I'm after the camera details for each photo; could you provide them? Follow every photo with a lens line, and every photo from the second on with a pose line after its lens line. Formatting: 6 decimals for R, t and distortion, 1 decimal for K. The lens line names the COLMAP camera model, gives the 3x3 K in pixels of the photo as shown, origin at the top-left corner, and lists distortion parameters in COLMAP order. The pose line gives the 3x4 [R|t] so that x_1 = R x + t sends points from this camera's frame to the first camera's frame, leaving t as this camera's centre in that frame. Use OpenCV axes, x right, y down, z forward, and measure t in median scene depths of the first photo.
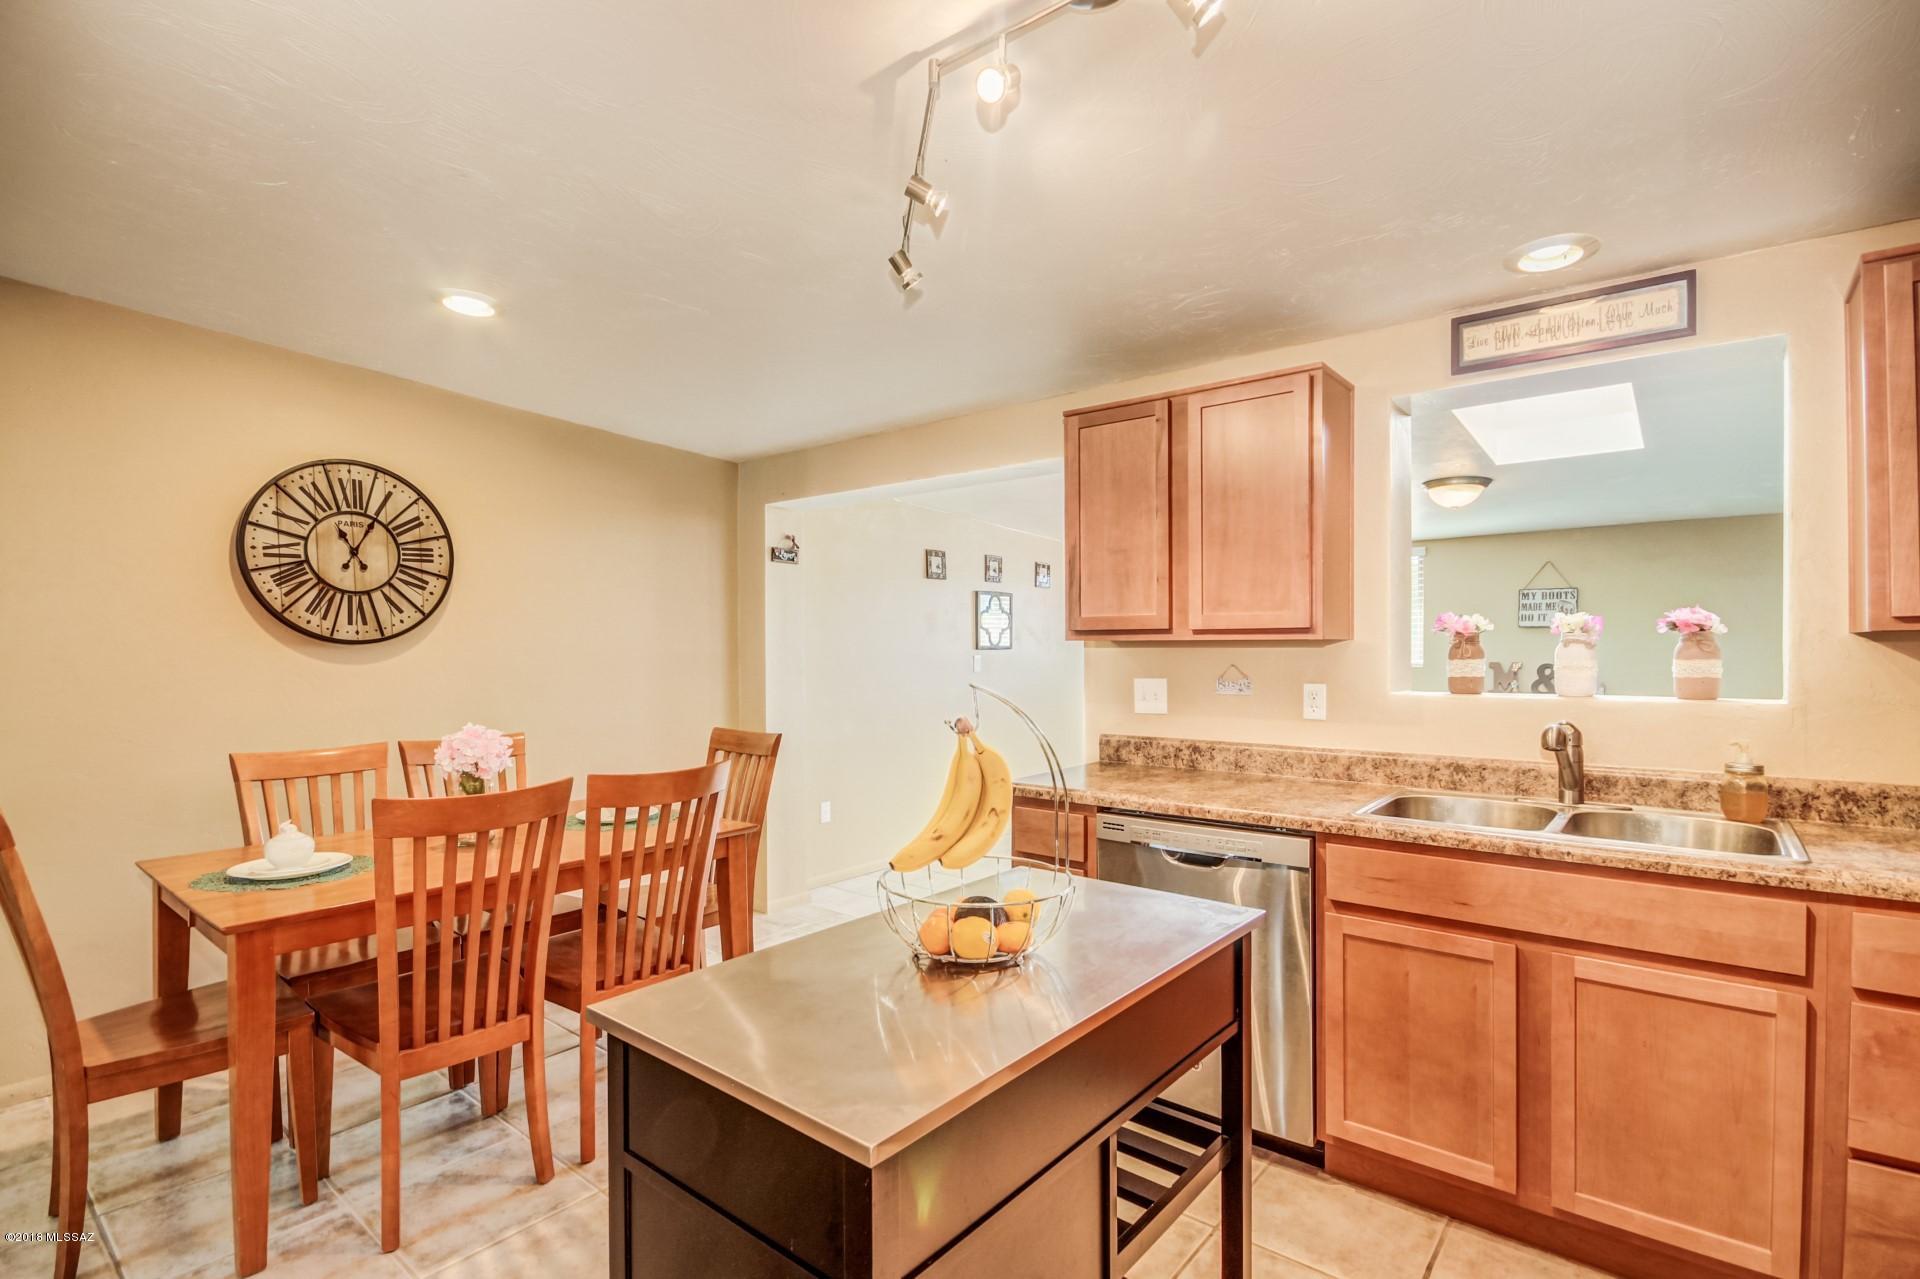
lens RADIAL K [[912.3, 0, 958.6], [0, 912.3, 648.5], [0, 0, 1]] dist [0.005139, -0.010418]
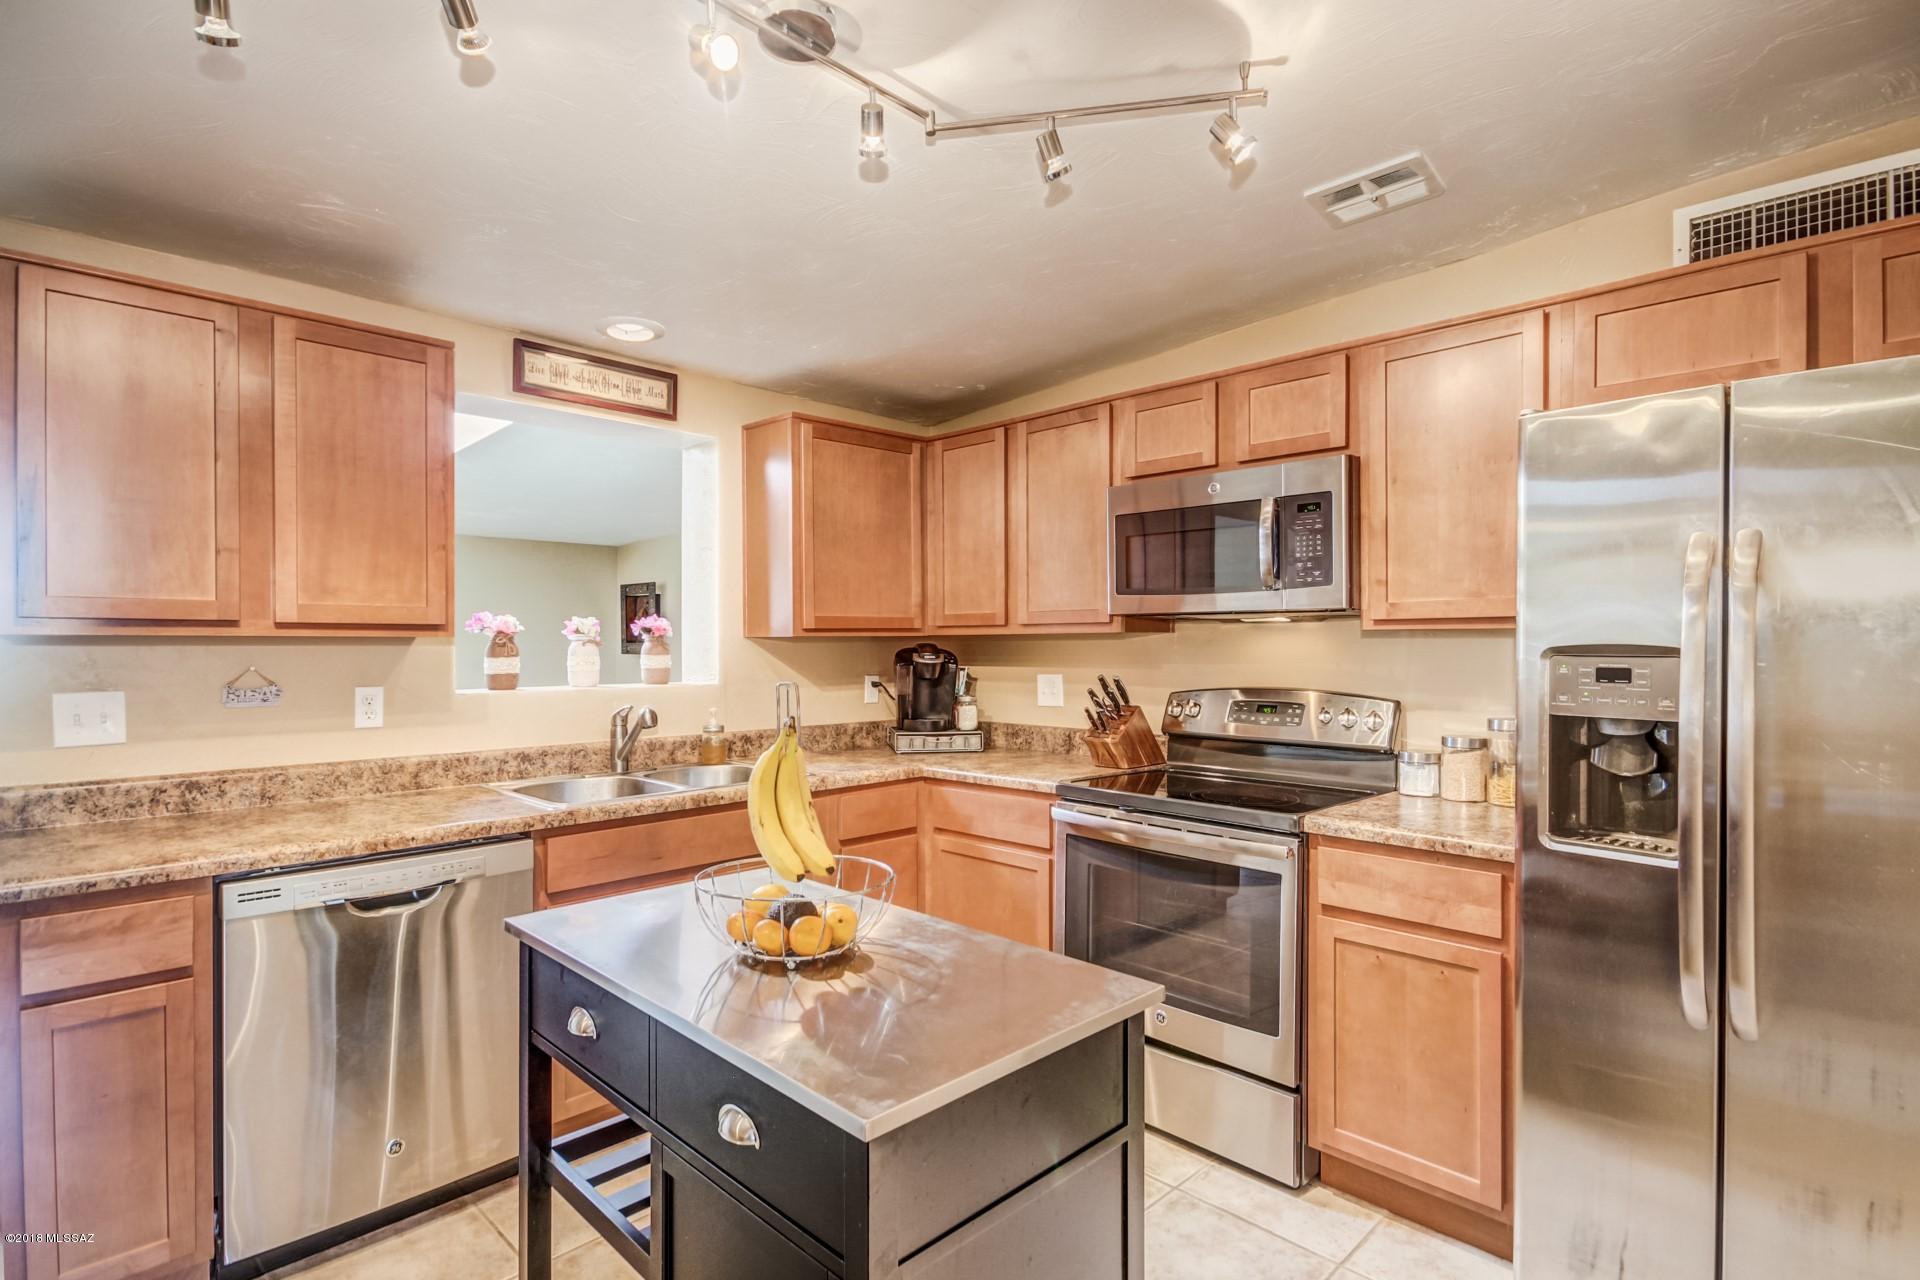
lens RADIAL K [[964.8, 0, 944.9], [0, 964.8, 663.5], [0, 0, 1]] dist [-0.003278, 0.002497]
pose [[0.085728, -0.018682, 0.996143, -0.507839], [-0.001480, 0.999821, 0.018878, -0.003207], [-0.996317, -0.003092, 0.085685, 0.375084]]
